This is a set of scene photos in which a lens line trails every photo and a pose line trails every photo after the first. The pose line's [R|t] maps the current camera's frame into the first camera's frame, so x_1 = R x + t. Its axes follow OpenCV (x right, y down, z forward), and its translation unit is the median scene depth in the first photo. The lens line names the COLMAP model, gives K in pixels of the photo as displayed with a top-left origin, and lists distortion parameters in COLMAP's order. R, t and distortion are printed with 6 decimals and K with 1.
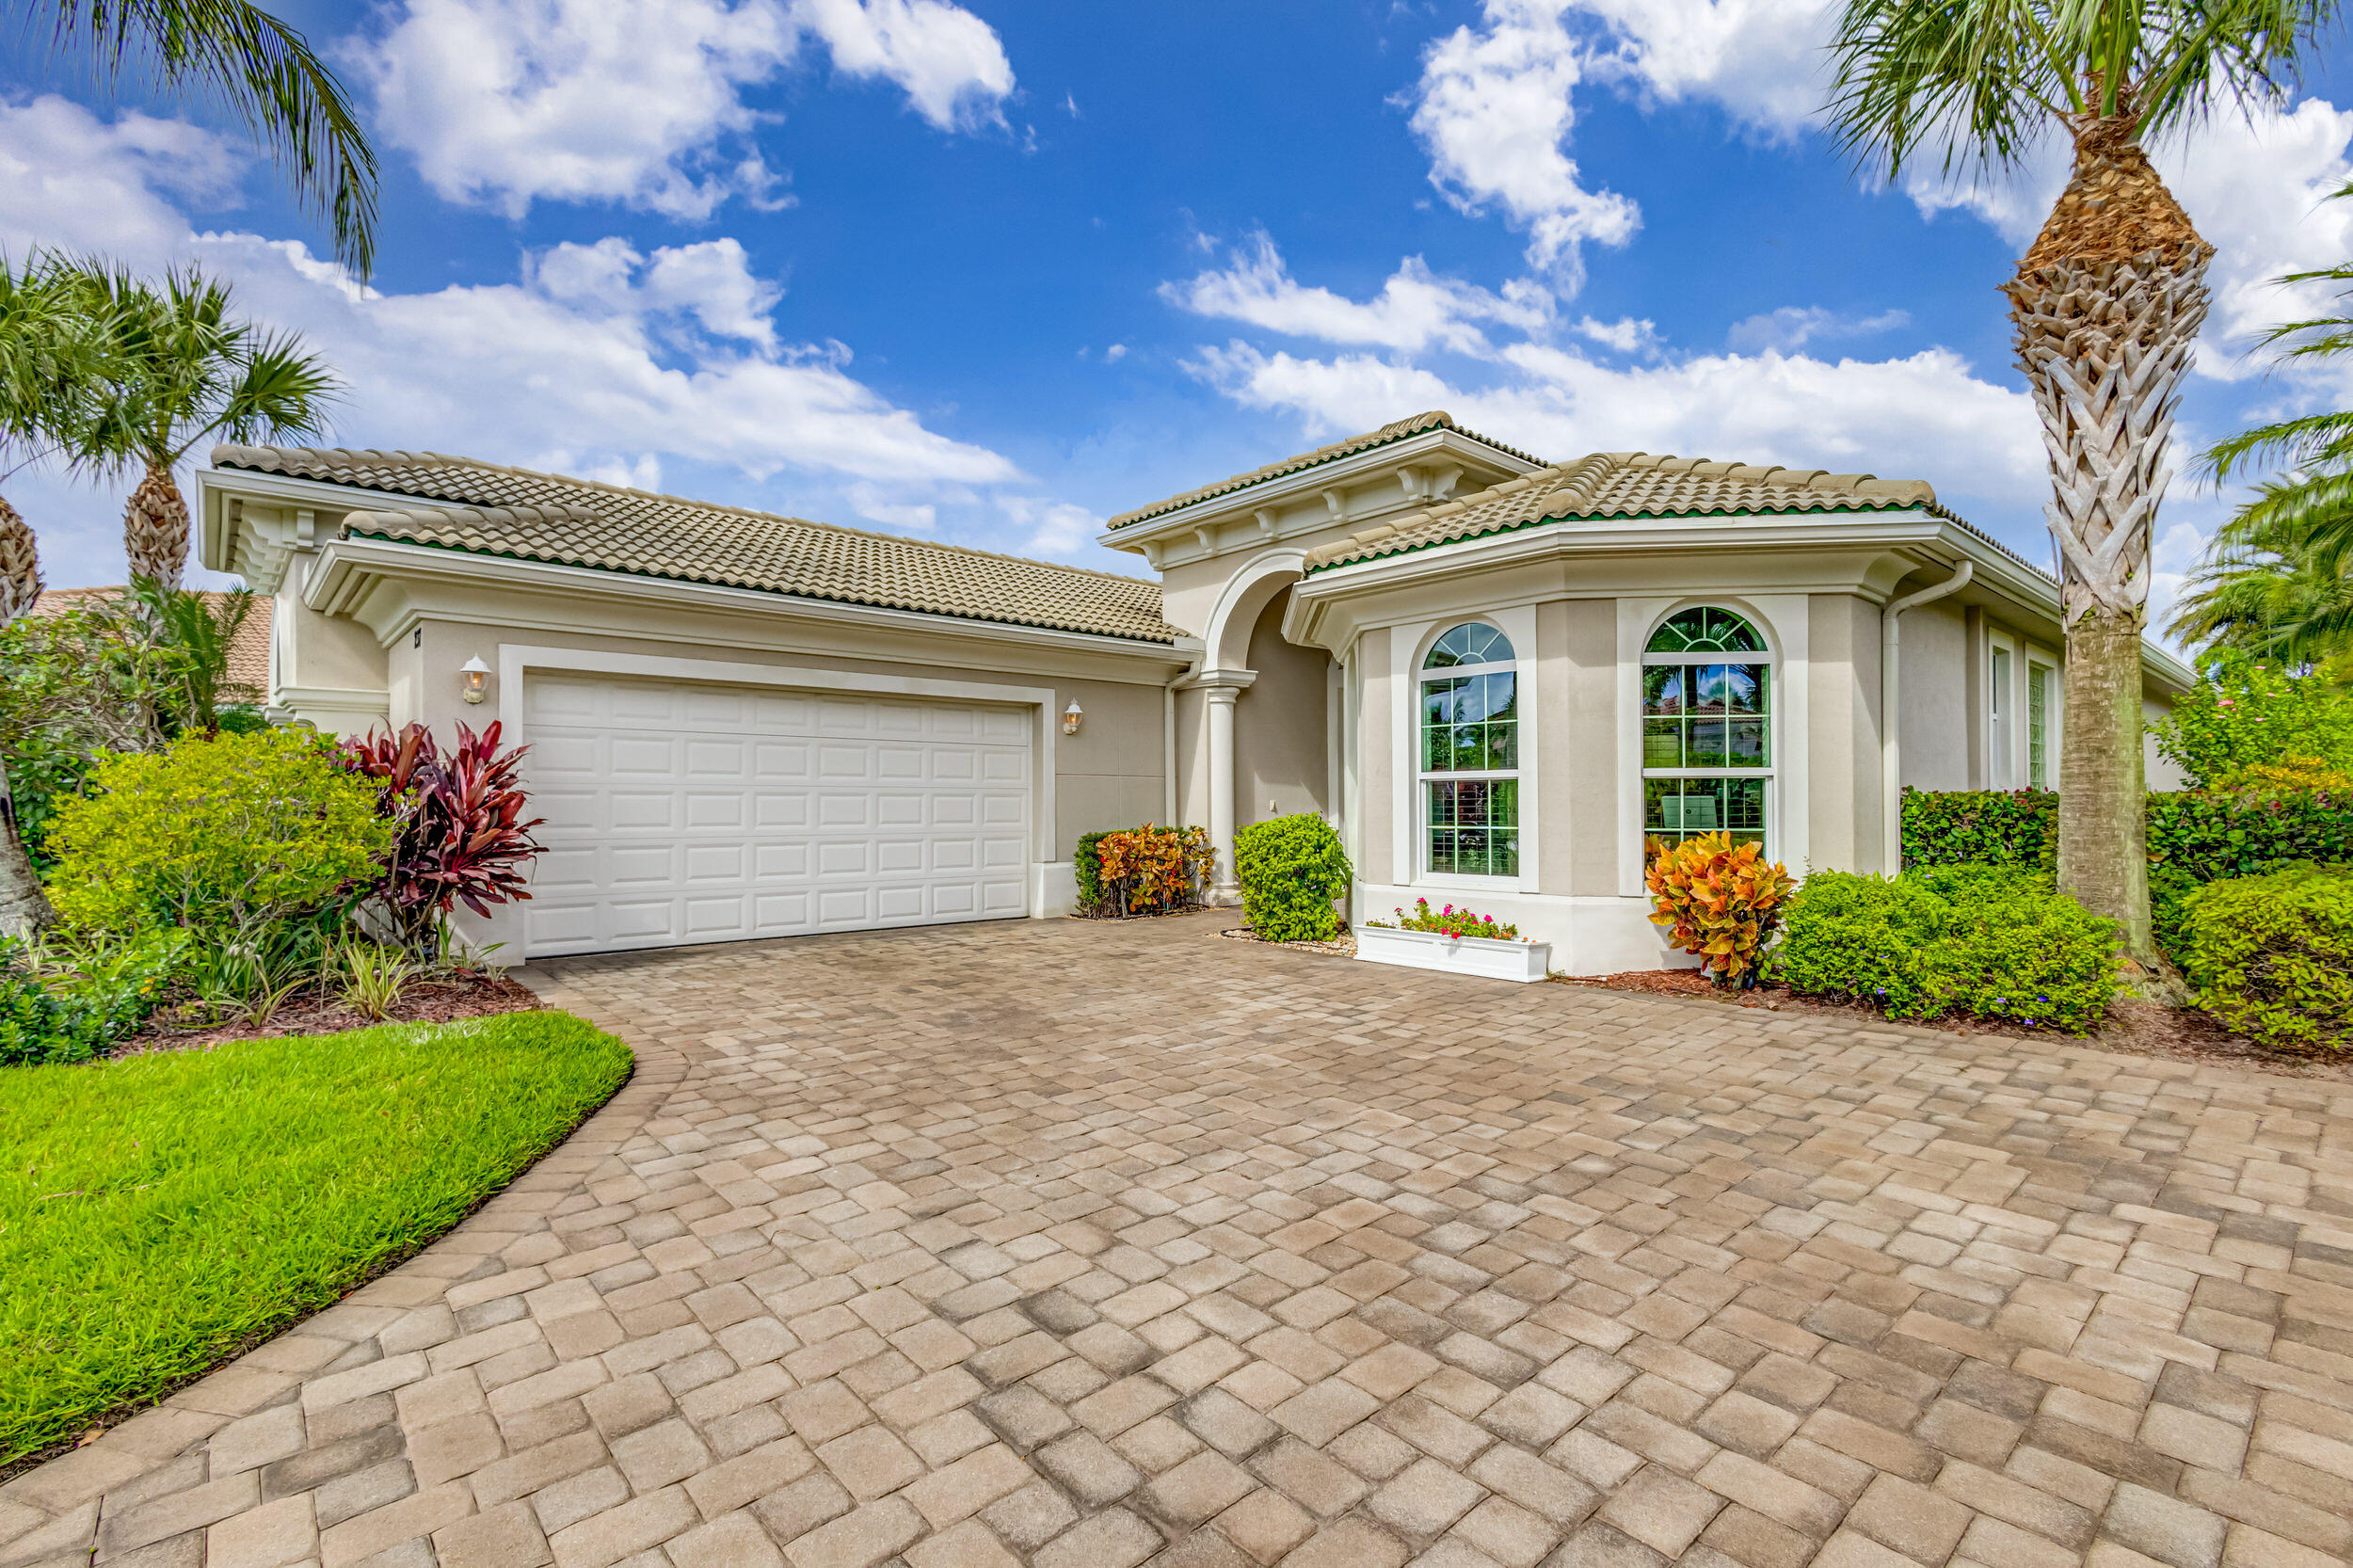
lens RADIAL K [[1075.0, 0, 1176.5], [0, 1075.0, 784.0], [0, 0, 1]] dist [0.001611, 0.000162]
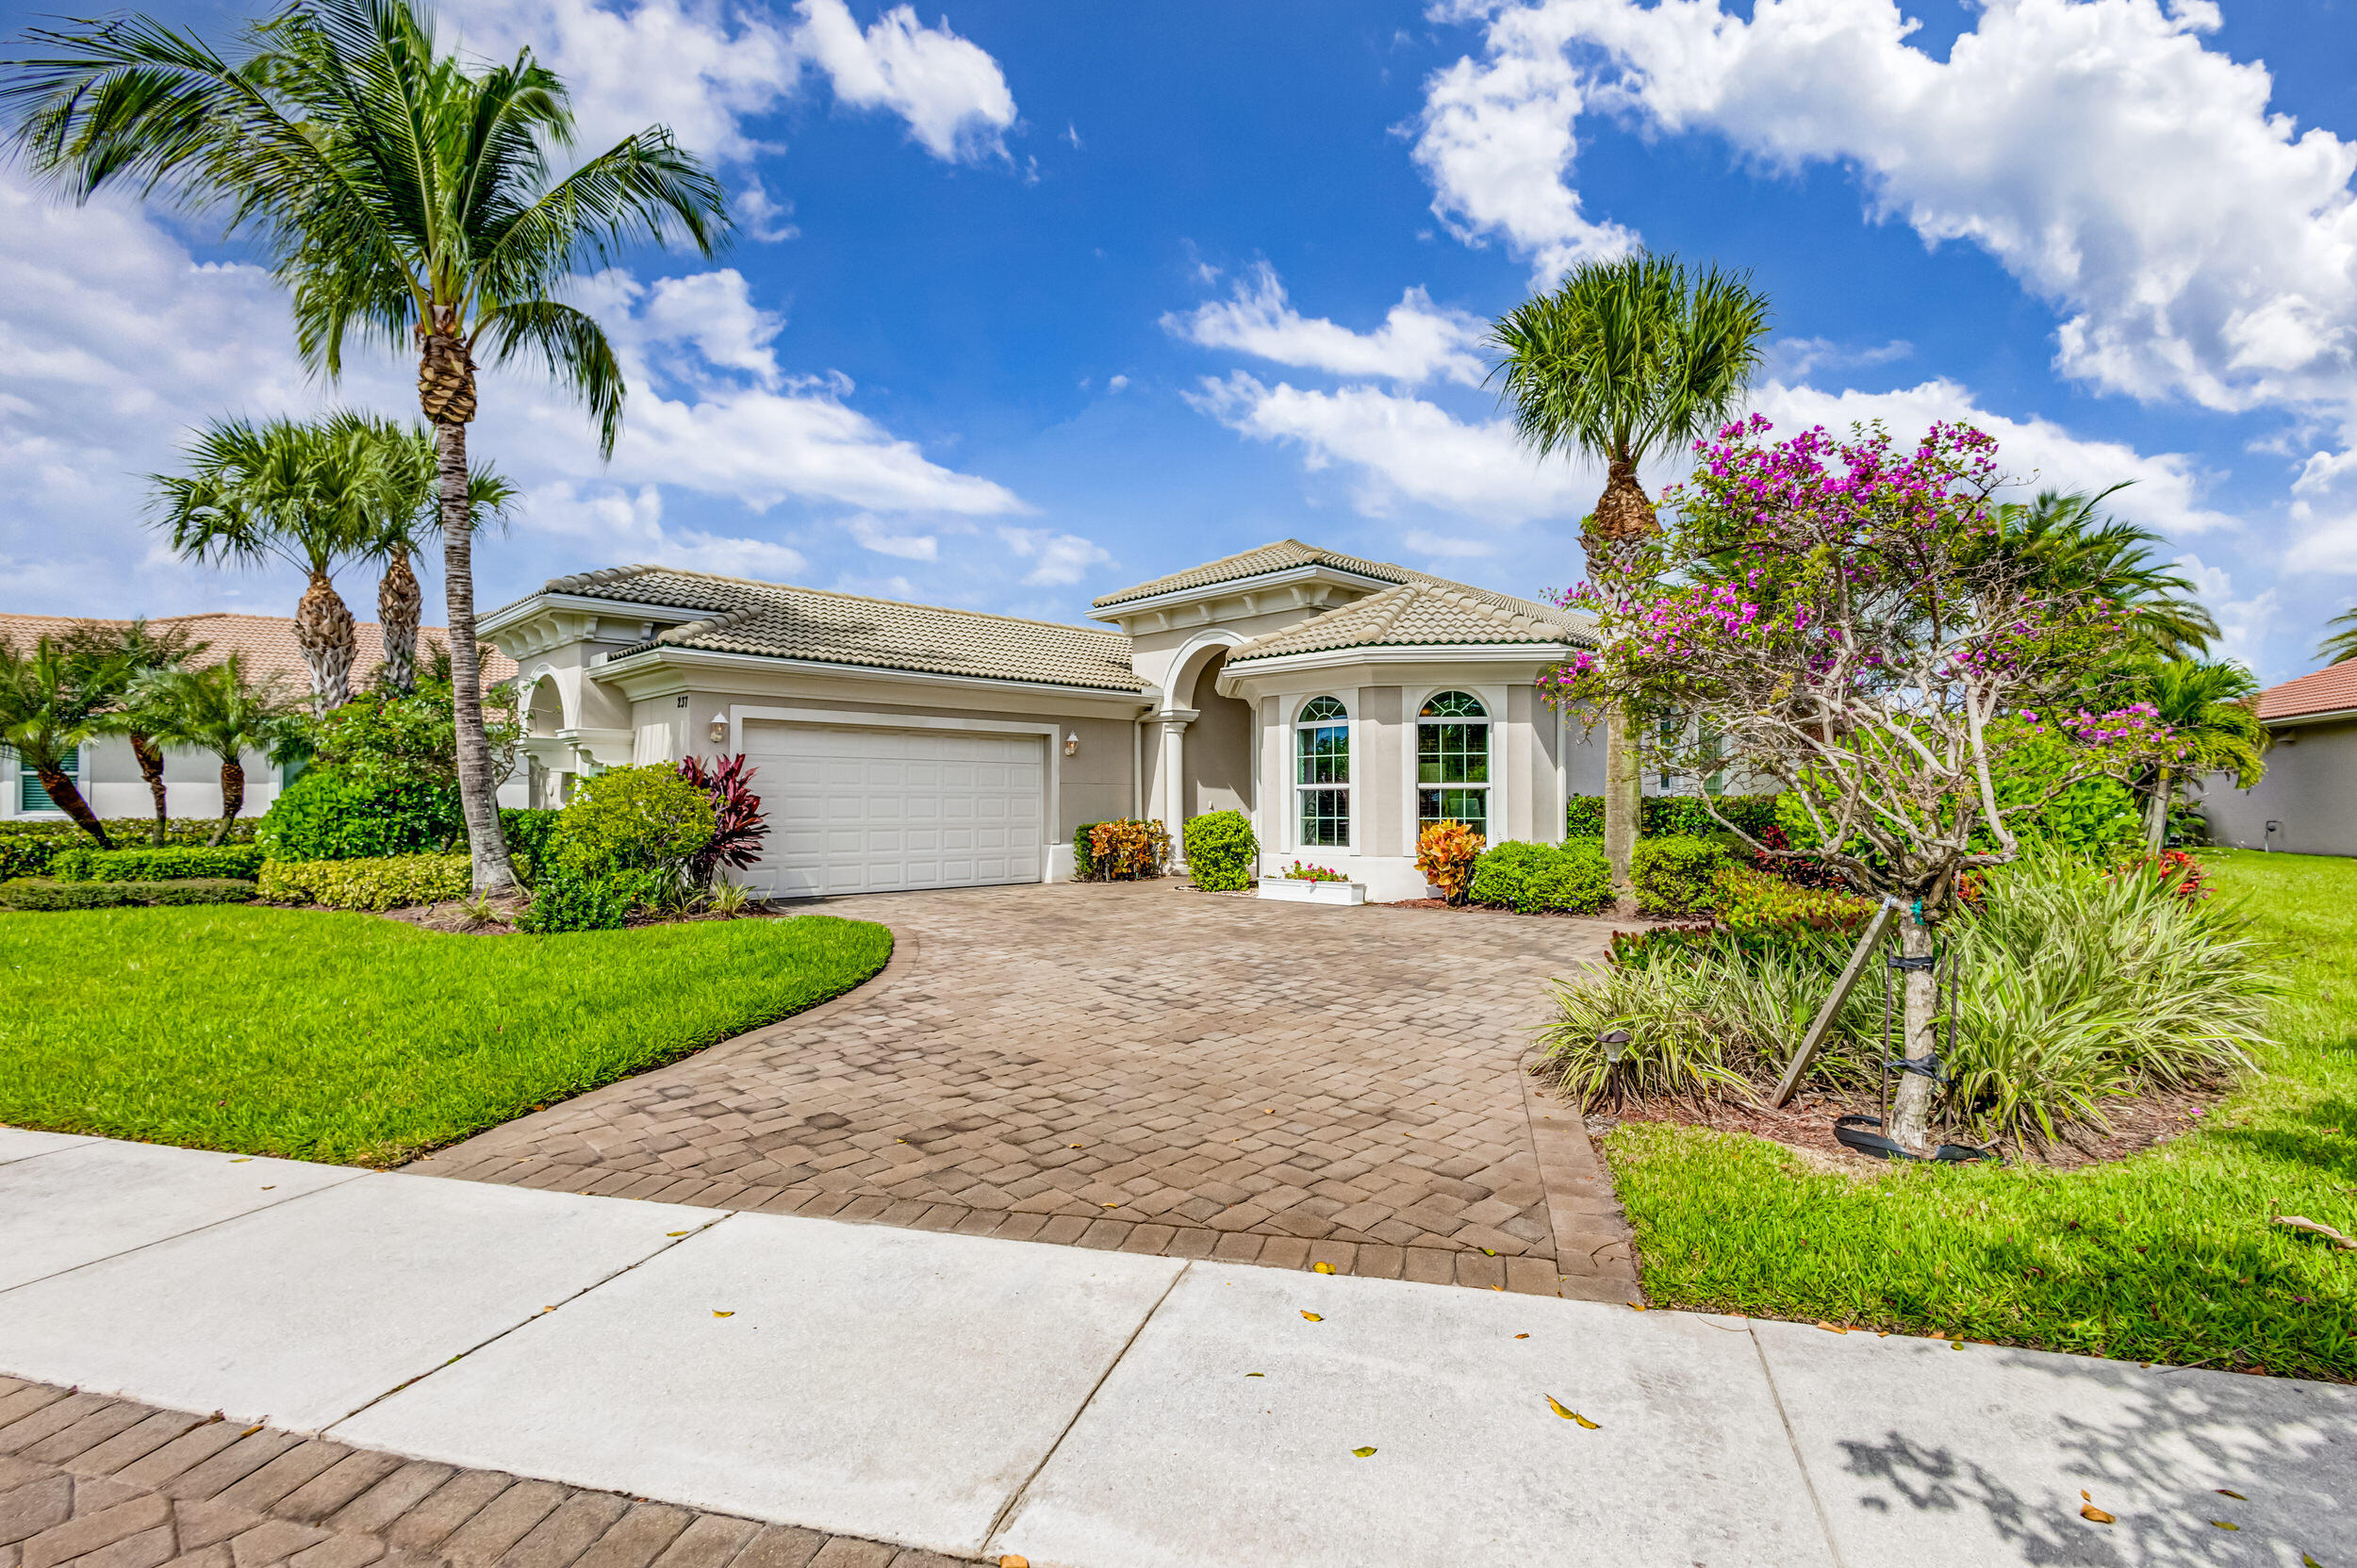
lens RADIAL K [[1068.2, 0, 1178.5], [0, 1068.2, 784.0], [0, 0, 1]] dist [-0.002256, -0.000330]
pose [[0.998745, 0.000828, 0.050072, -0.032457], [-0.000811, 1.000000, -0.000367, -0.009843], [-0.050073, 0.000326, 0.998746, -0.564747]]
